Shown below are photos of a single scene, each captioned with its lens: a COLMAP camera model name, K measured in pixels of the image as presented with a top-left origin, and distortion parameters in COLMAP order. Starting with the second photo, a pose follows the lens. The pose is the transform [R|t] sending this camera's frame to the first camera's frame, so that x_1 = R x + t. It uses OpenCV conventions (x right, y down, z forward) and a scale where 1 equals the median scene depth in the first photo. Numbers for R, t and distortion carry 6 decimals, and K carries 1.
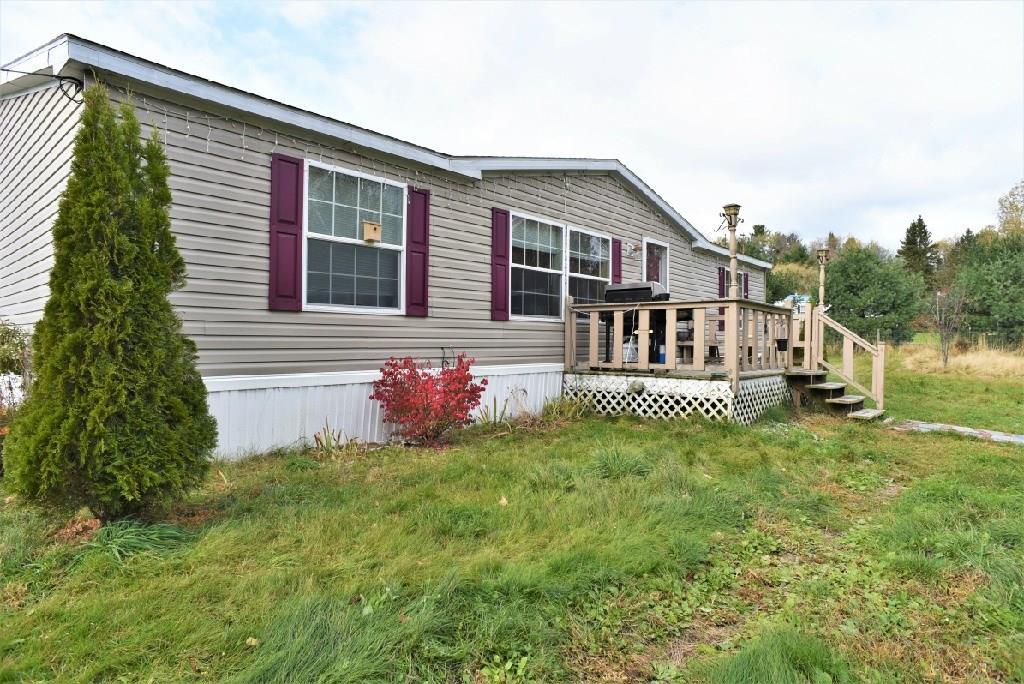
lens RADIAL K [[583.2, 0, 512.0], [0, 583.2, 342.0], [0, 0, 1]] dist [0.000081, 0.000407]
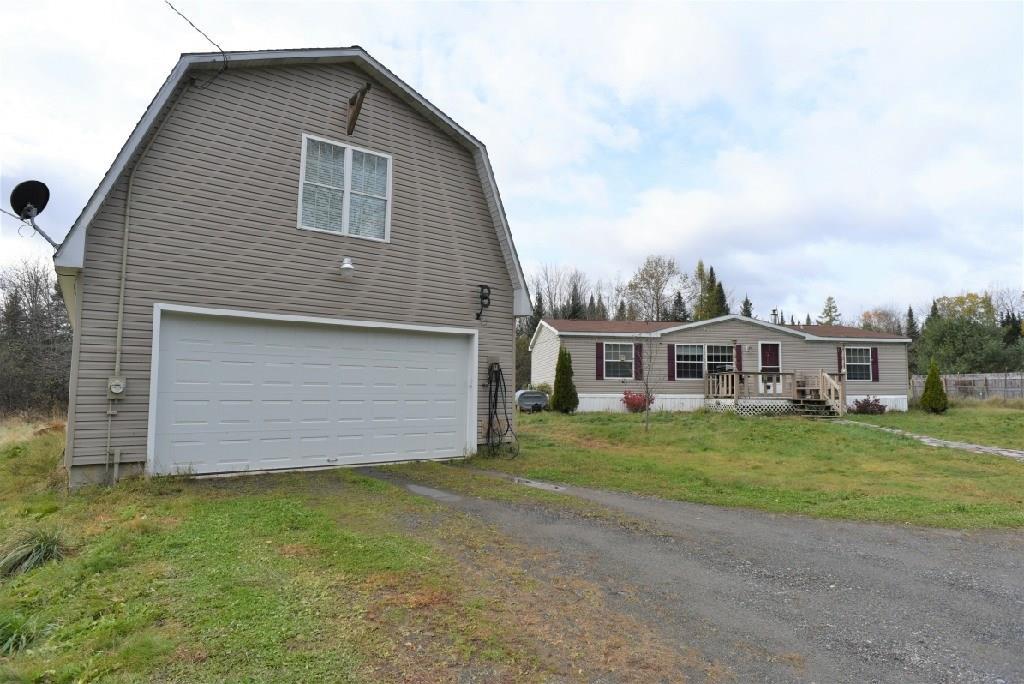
lens RADIAL K [[583.2, 0, 512.0], [0, 583.2, 342.0], [0, 0, 1]] dist [0.000081, 0.000407]
pose [[0.720641, -0.052327, -0.691331, 1.733292], [-0.003003, 0.996903, -0.078585, 0.007450], [0.693302, 0.058708, 0.718252, -2.064554]]
